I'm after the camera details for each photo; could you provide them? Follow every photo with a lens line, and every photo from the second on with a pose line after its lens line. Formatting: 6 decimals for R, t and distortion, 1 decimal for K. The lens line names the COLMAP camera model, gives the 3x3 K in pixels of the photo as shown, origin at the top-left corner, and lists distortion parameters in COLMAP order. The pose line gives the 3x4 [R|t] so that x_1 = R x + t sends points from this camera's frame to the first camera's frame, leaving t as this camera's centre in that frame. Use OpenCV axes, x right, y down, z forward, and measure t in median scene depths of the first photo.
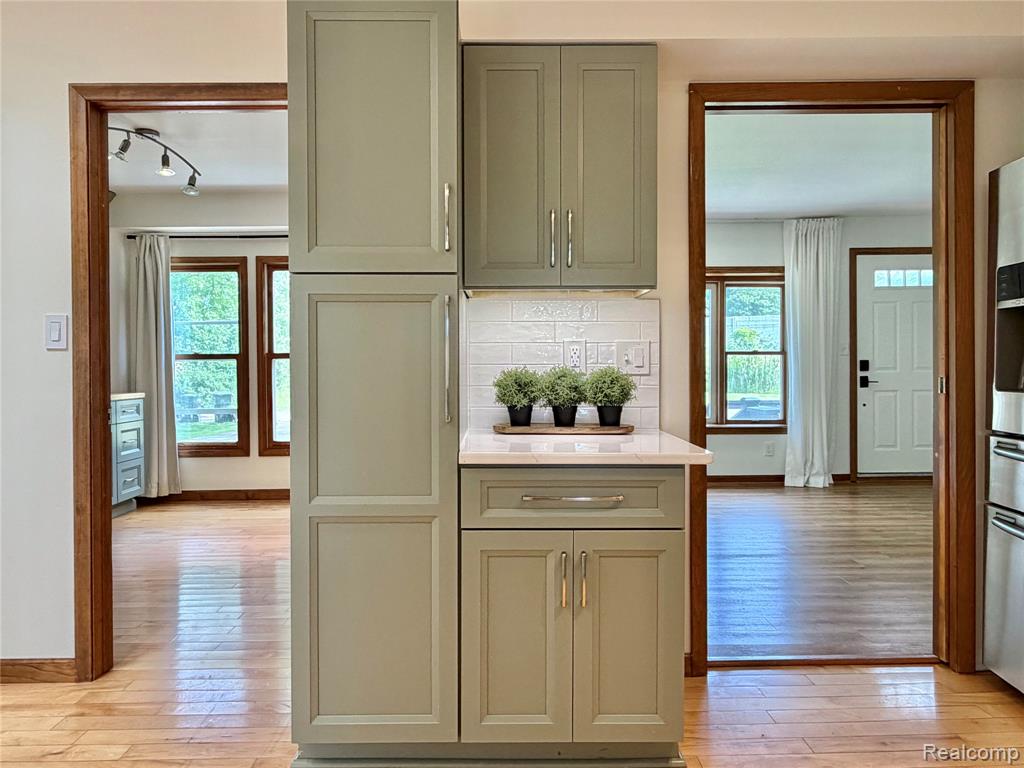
lens RADIAL K [[668.4, 0, 511.8], [0, 668.4, 381.6], [0, 0, 1]] dist [-0.004293, 0.017378]
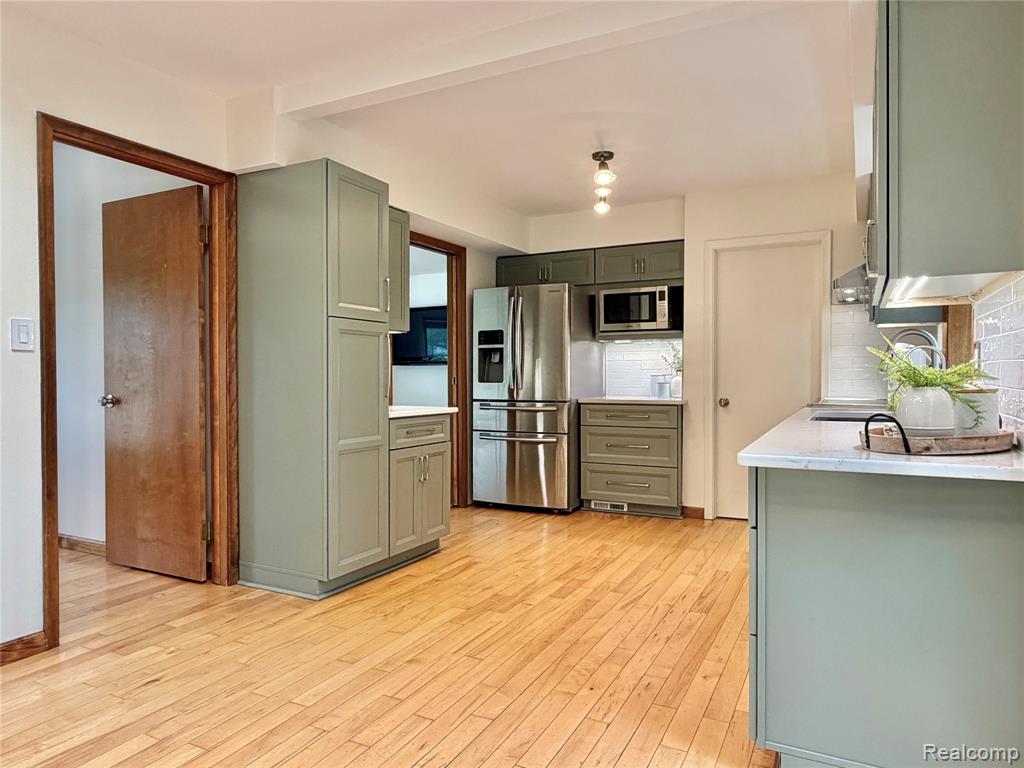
lens RADIAL K [[668.4, 0, 511.8], [0, 668.4, 381.6], [0, 0, 1]] dist [-0.004293, 0.017378]
pose [[0.464351, -0.006585, 0.885627, -1.320937], [0.018467, 0.999827, -0.002248, 0.020190], [-0.885459, 0.017399, 0.464392, -0.207385]]
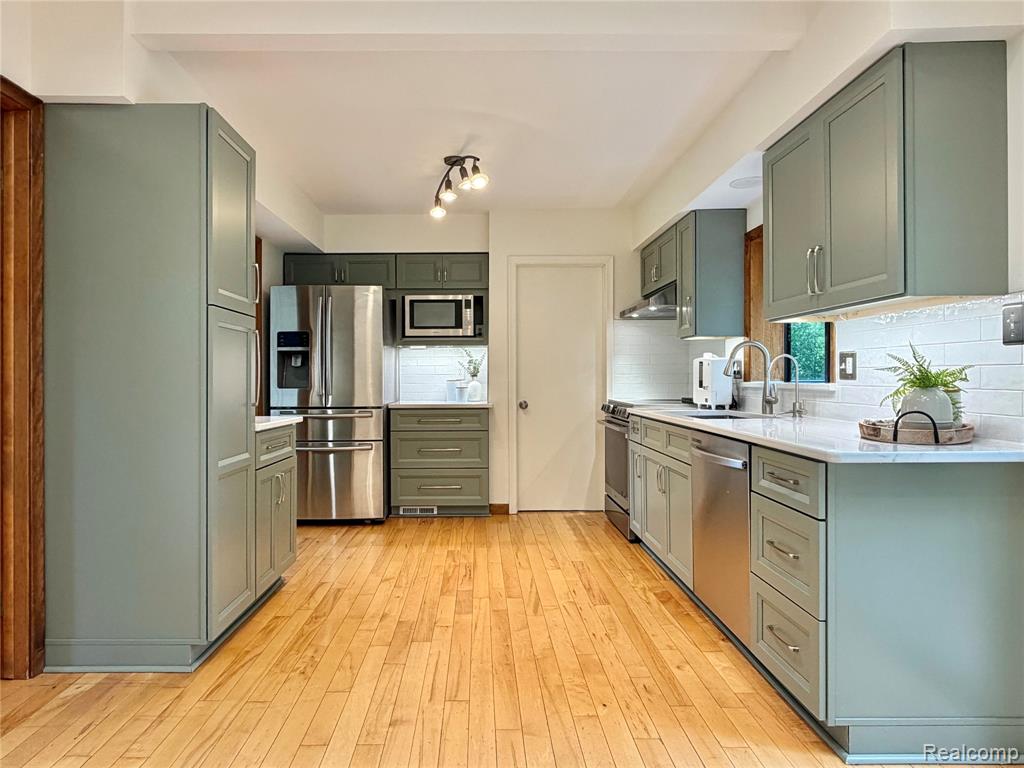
lens RADIAL K [[621.3, 0, 482.9], [0, 621.3, 377.5], [0, 0, 1]] dist [0.001555, 0.000868]
pose [[0.002603, 0.007616, 0.999968, -1.278431], [0.023724, 0.999689, -0.007676, 0.011679], [-0.999715, 0.023743, 0.002421, 0.330098]]
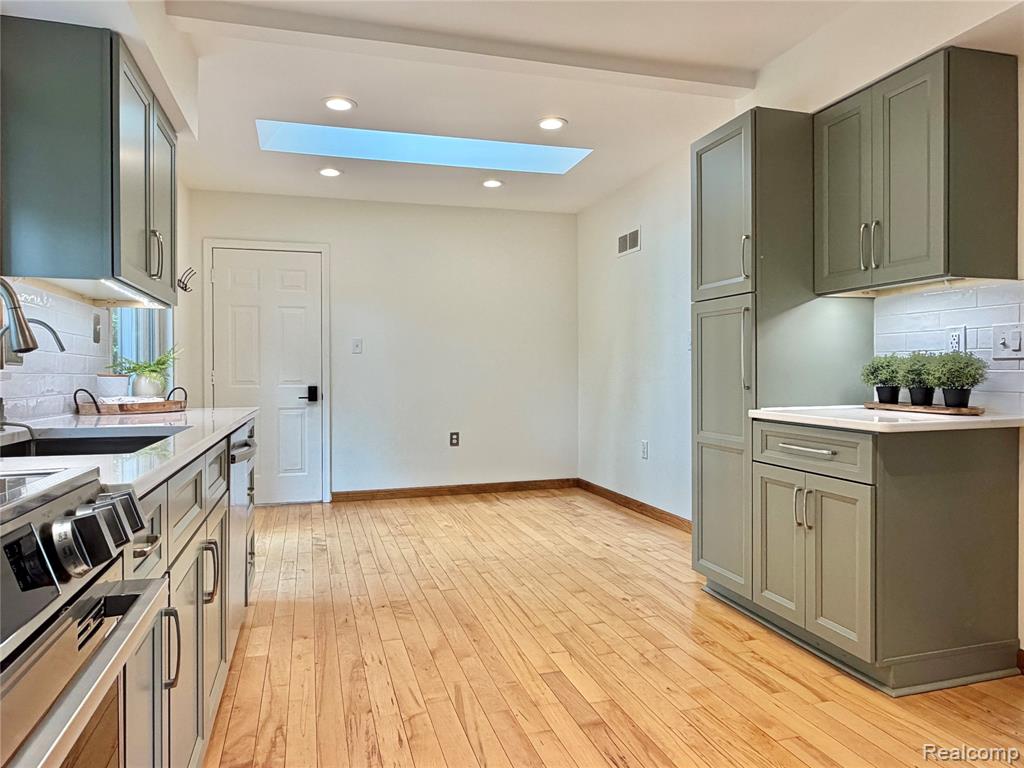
lens RADIAL K [[668.4, 0, 511.8], [0, 668.4, 381.6], [0, 0, 1]] dist [-0.004293, 0.017378]
pose [[0.284059, 0.017940, -0.958639, 0.958886], [-0.016468, 0.999769, 0.013830, 0.022497], [0.958665, 0.011858, 0.284289, 0.028998]]
